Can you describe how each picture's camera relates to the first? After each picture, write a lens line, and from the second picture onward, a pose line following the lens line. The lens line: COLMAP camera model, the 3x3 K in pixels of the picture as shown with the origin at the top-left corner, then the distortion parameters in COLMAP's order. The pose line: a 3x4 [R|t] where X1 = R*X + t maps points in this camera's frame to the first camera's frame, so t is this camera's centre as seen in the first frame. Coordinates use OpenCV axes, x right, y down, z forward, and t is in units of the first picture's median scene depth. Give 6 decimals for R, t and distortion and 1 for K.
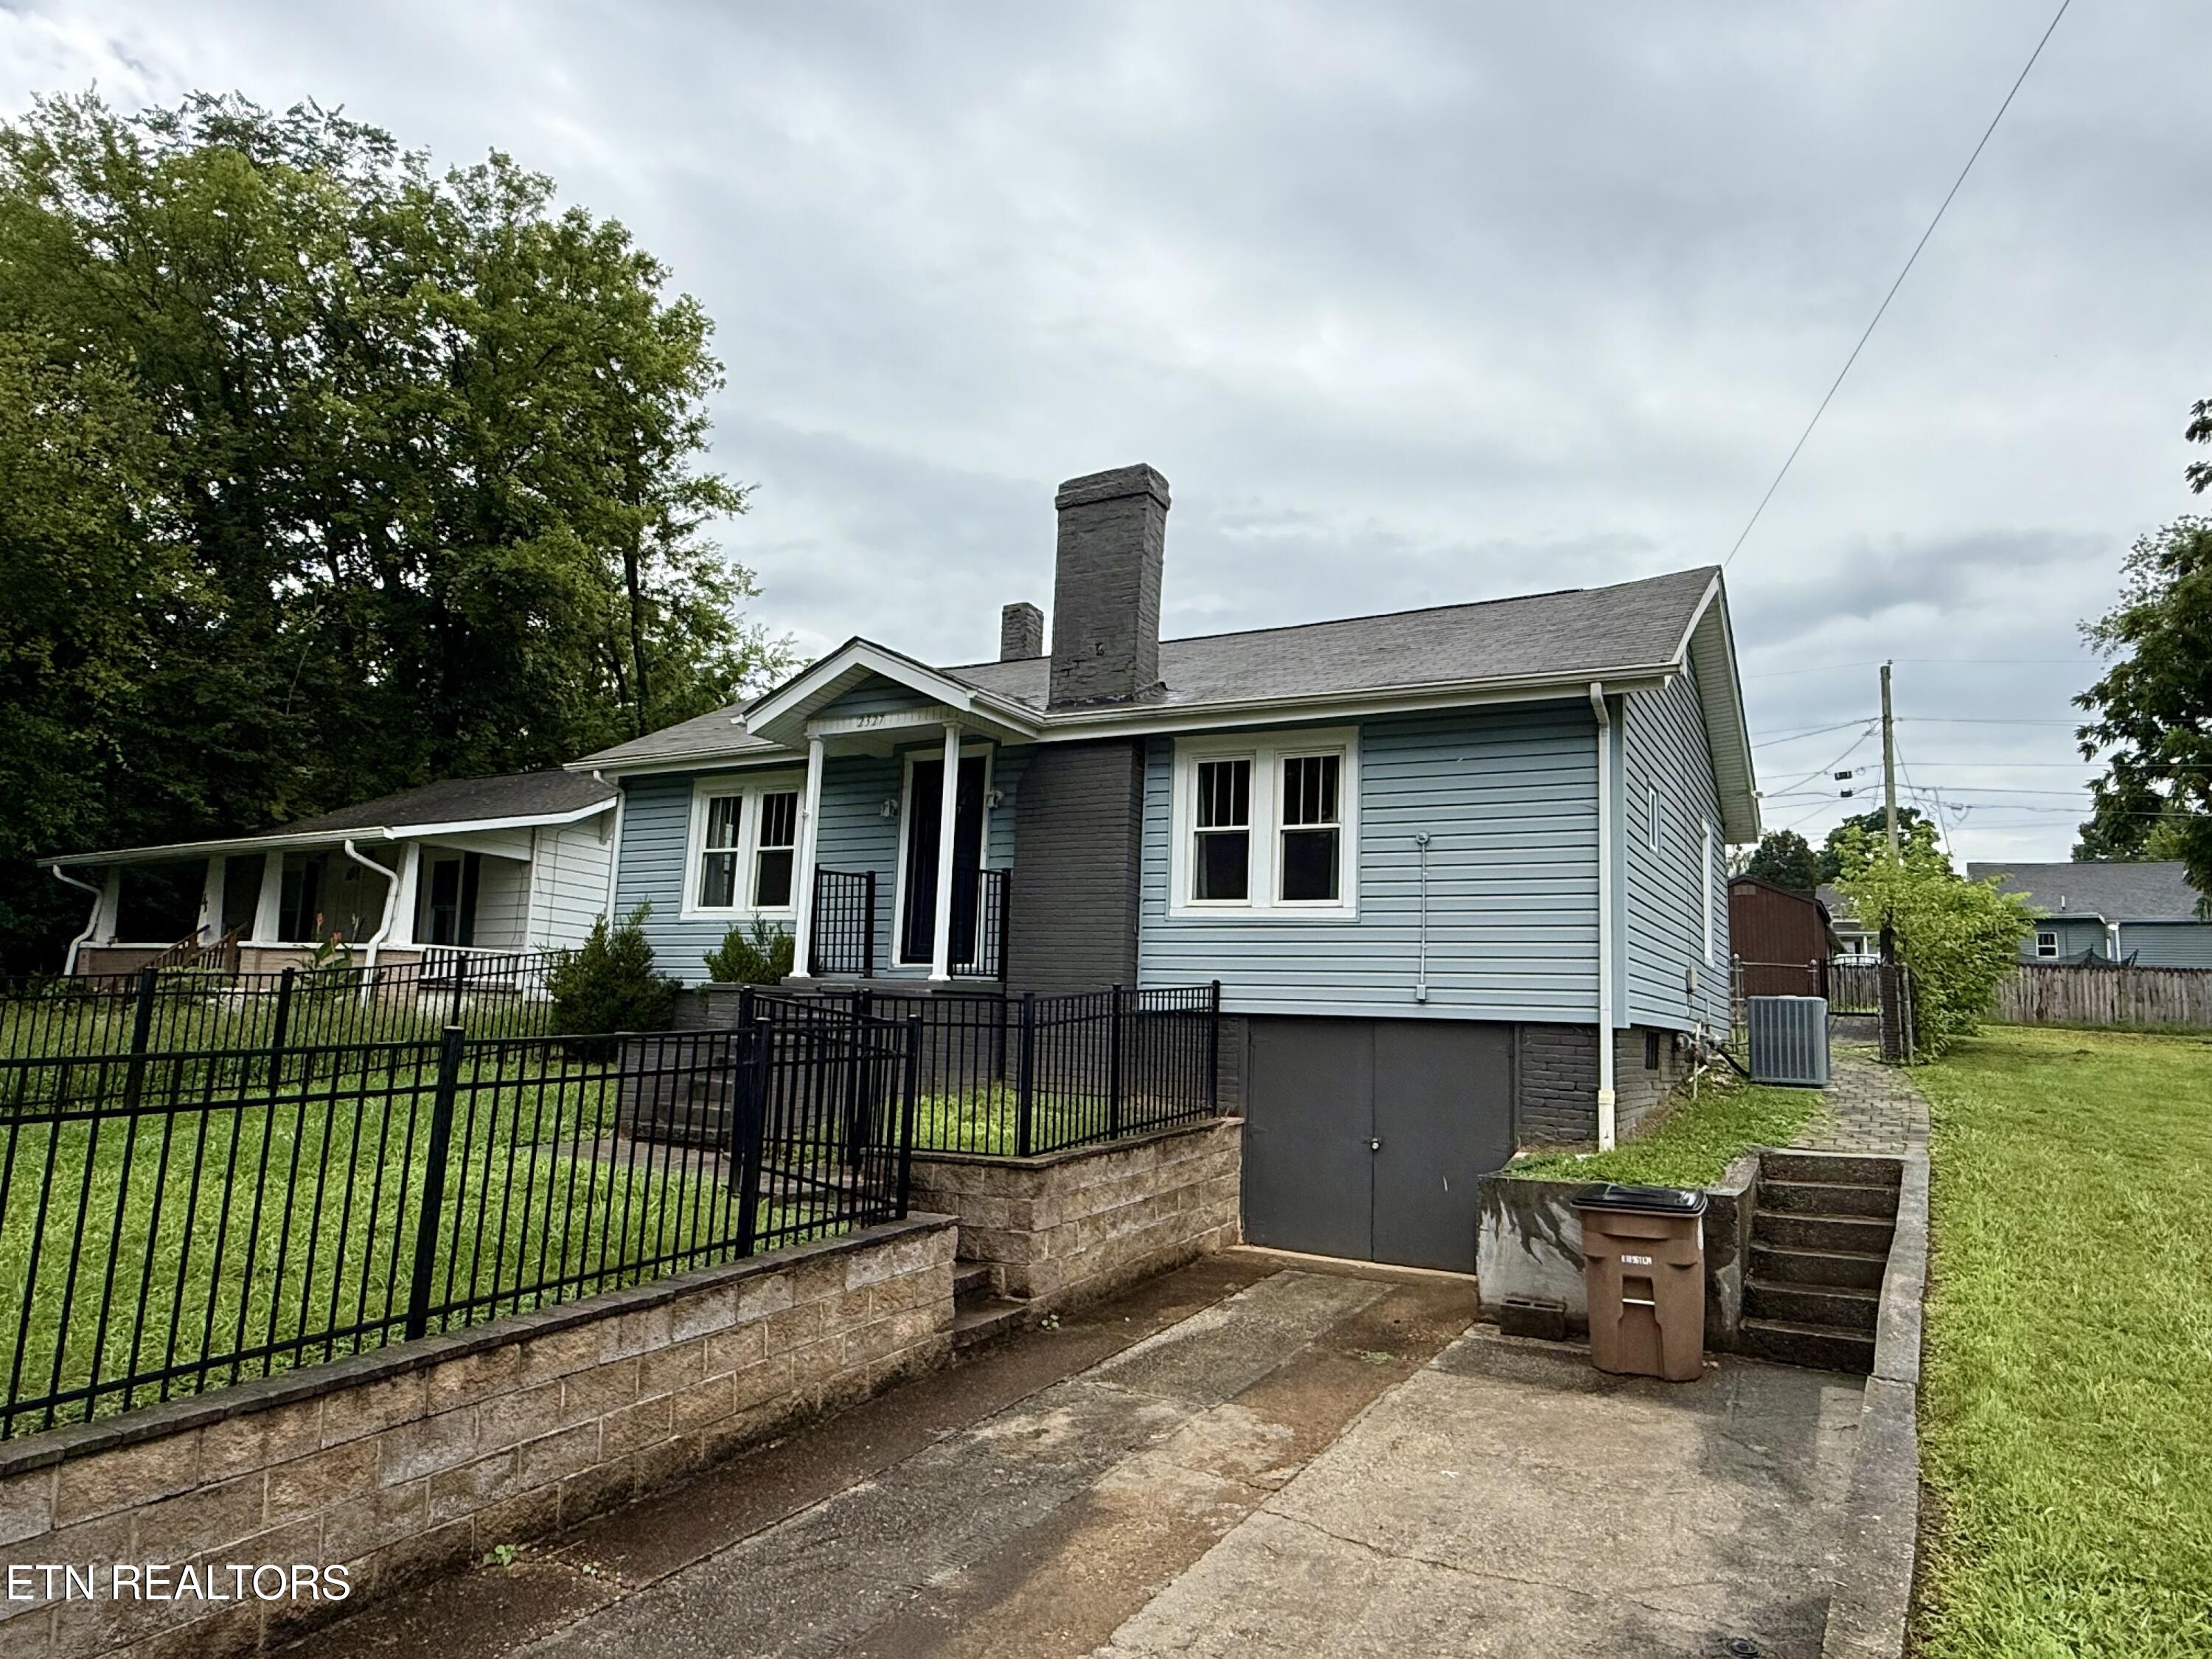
lens RADIAL K [[1358.8, 0, 1107.2], [0, 1358.8, 831.5], [0, 0, 1]] dist [-0.003089, 0.002848]
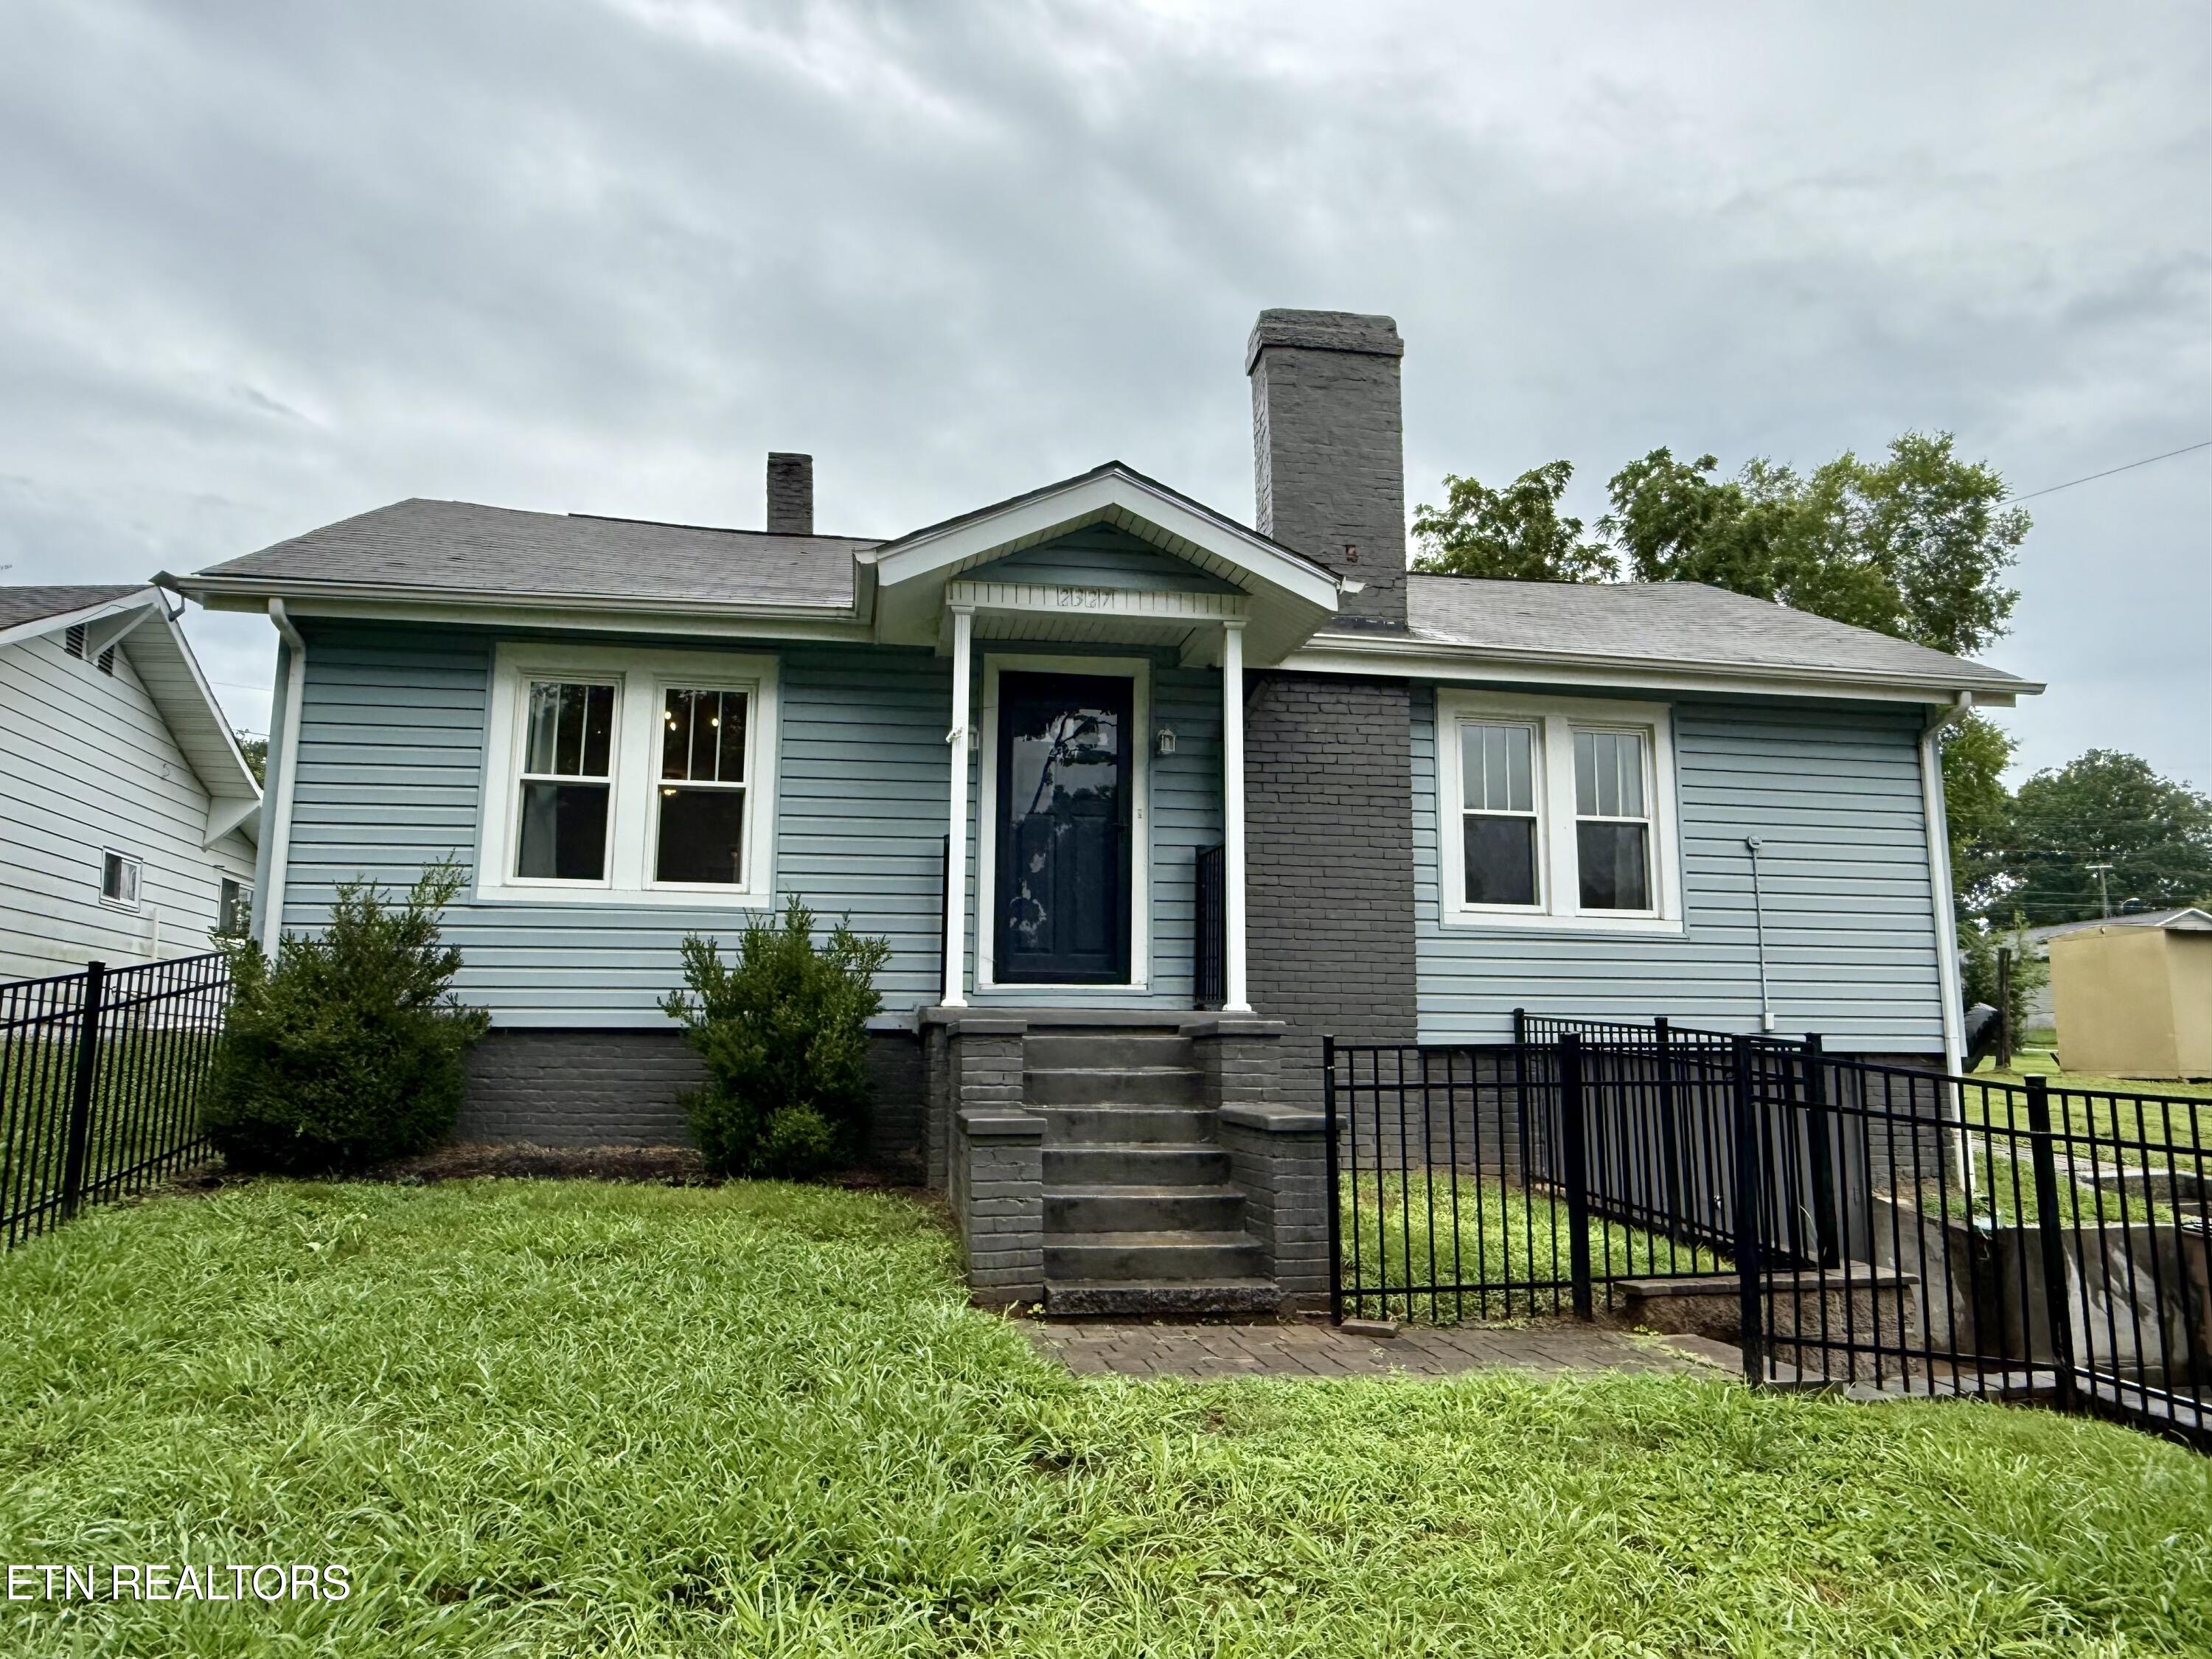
lens RADIAL K [[1502.9, 0, 1093.6], [0, 1502.9, 839.6], [0, 0, 1]] dist [-0.005148, 0.001934]
pose [[0.769900, 0.064268, 0.634920, -0.594141], [-0.068349, 0.997497, -0.018089, 0.041501], [-0.634494, -0.029469, 0.772366, 0.448370]]
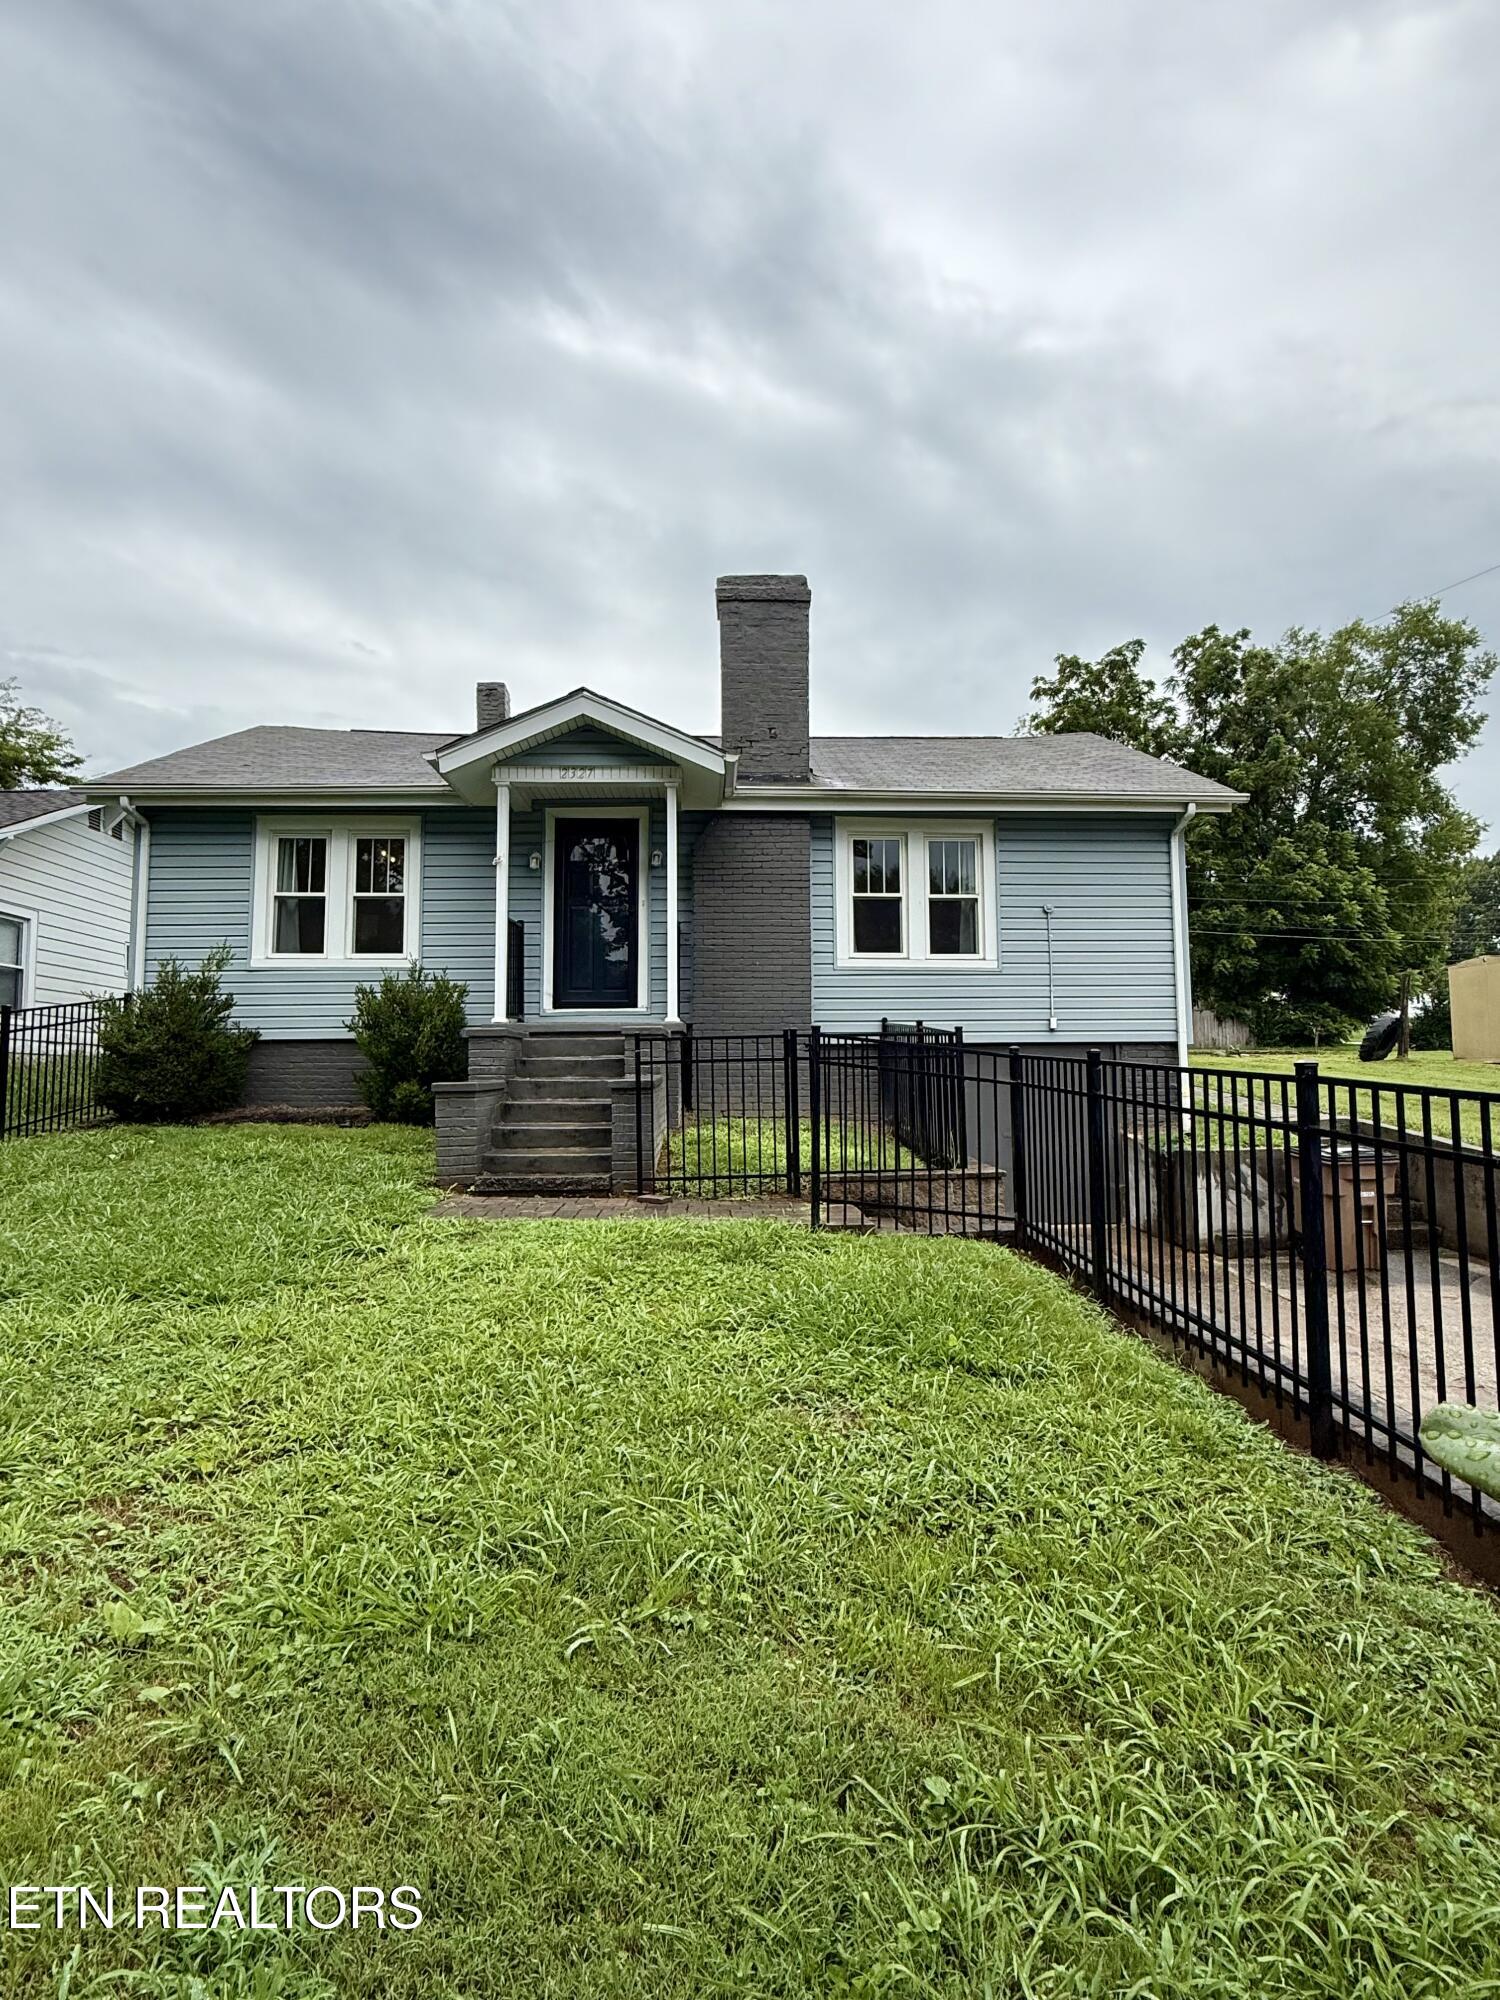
lens RADIAL K [[1009.6, 0, 756.7], [0, 1009.6, 1001.3], [0, 0, 1]] dist [-0.000867, -0.000558]
pose [[0.842839, -0.005826, 0.538135, -0.463040], [-0.038107, 0.996785, 0.070475, 0.031214], [-0.536816, -0.079905, 0.839907, 0.264366]]
